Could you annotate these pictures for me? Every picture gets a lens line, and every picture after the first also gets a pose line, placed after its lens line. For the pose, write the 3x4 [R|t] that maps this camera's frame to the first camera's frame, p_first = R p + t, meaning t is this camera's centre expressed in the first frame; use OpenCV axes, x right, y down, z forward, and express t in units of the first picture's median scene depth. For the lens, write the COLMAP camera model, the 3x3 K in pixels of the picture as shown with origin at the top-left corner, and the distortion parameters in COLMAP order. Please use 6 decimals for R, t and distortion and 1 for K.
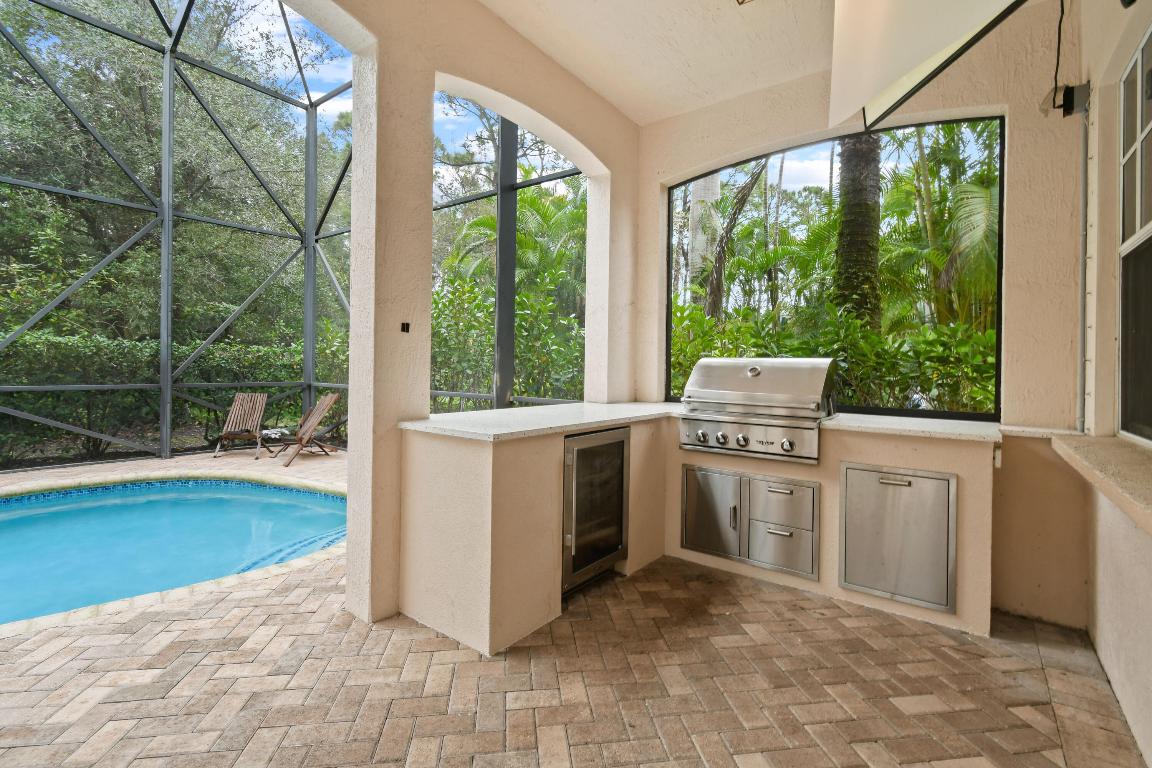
lens RADIAL K [[520.2, 0, 577.4], [0, 520.2, 363.4], [0, 0, 1]] dist [0.002141, -0.000029]
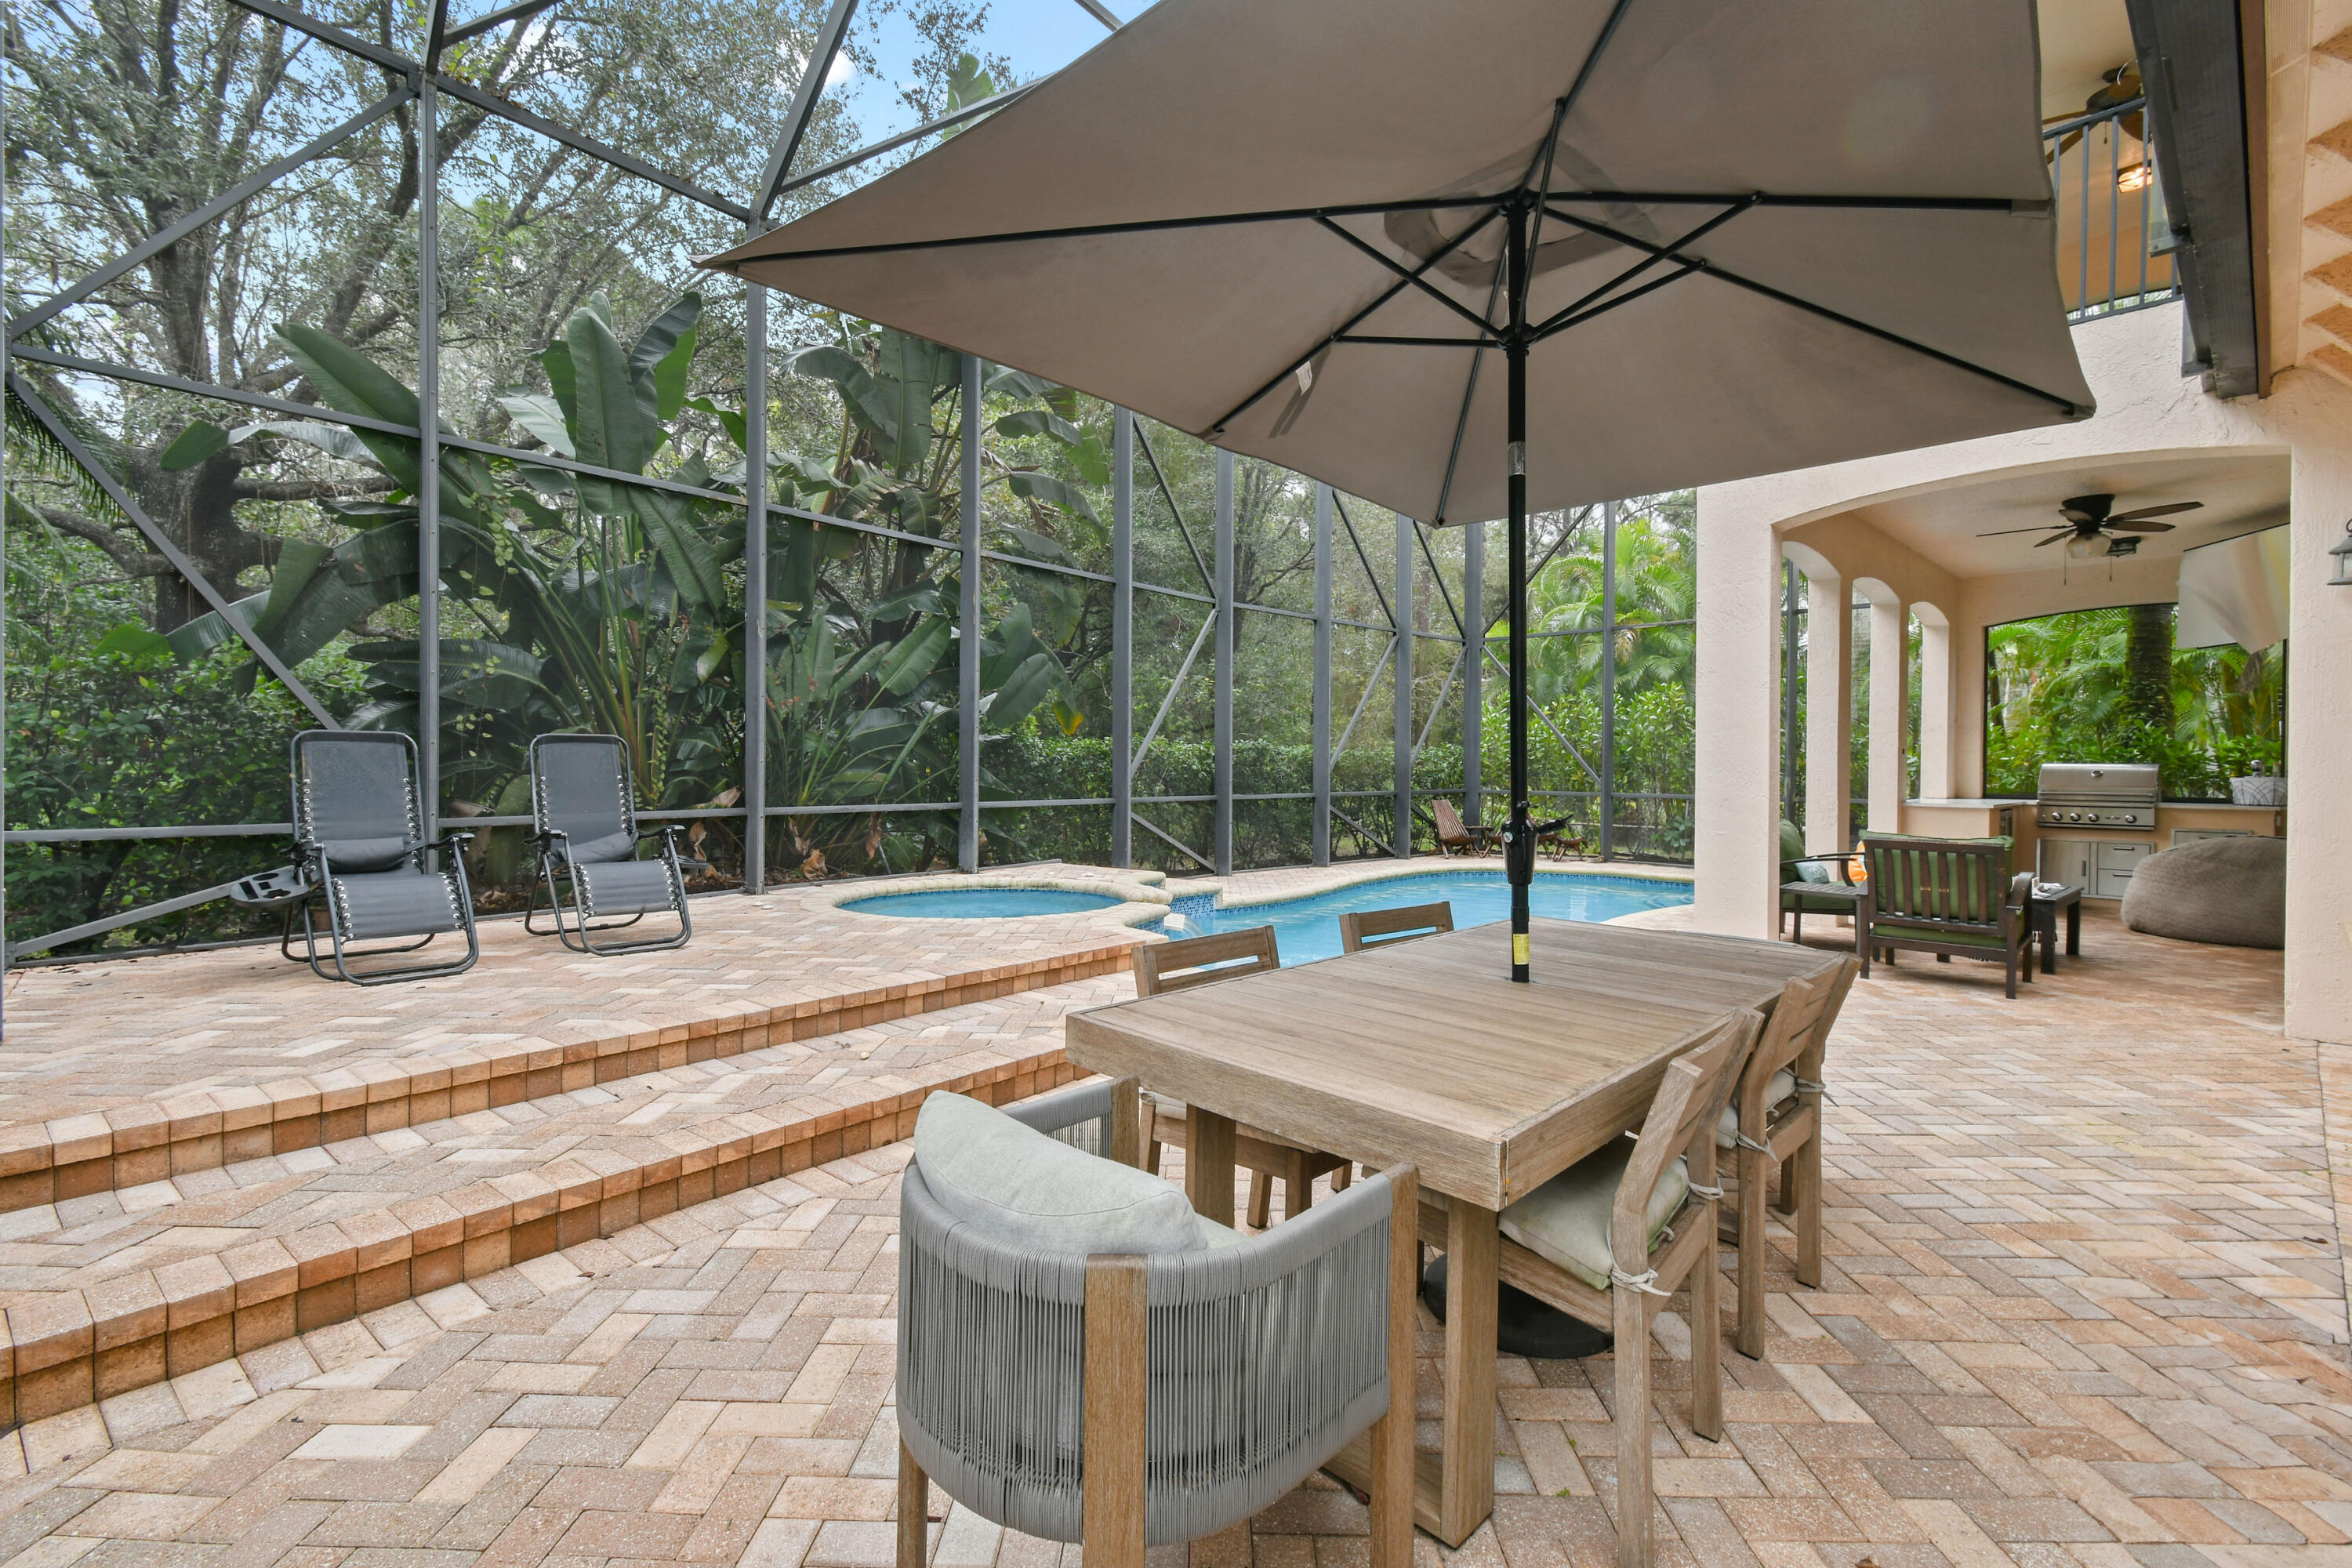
lens RADIAL K [[1038.9, 0, 1173.3], [0, 1038.9, 792.1], [0, 0, 1]] dist [0.000085, 0.000029]
pose [[0.984563, -0.008167, -0.174839, -1.536991], [0.013616, 0.999457, 0.029989, -0.048099], [0.174499, -0.031907, 0.984140, -2.120059]]
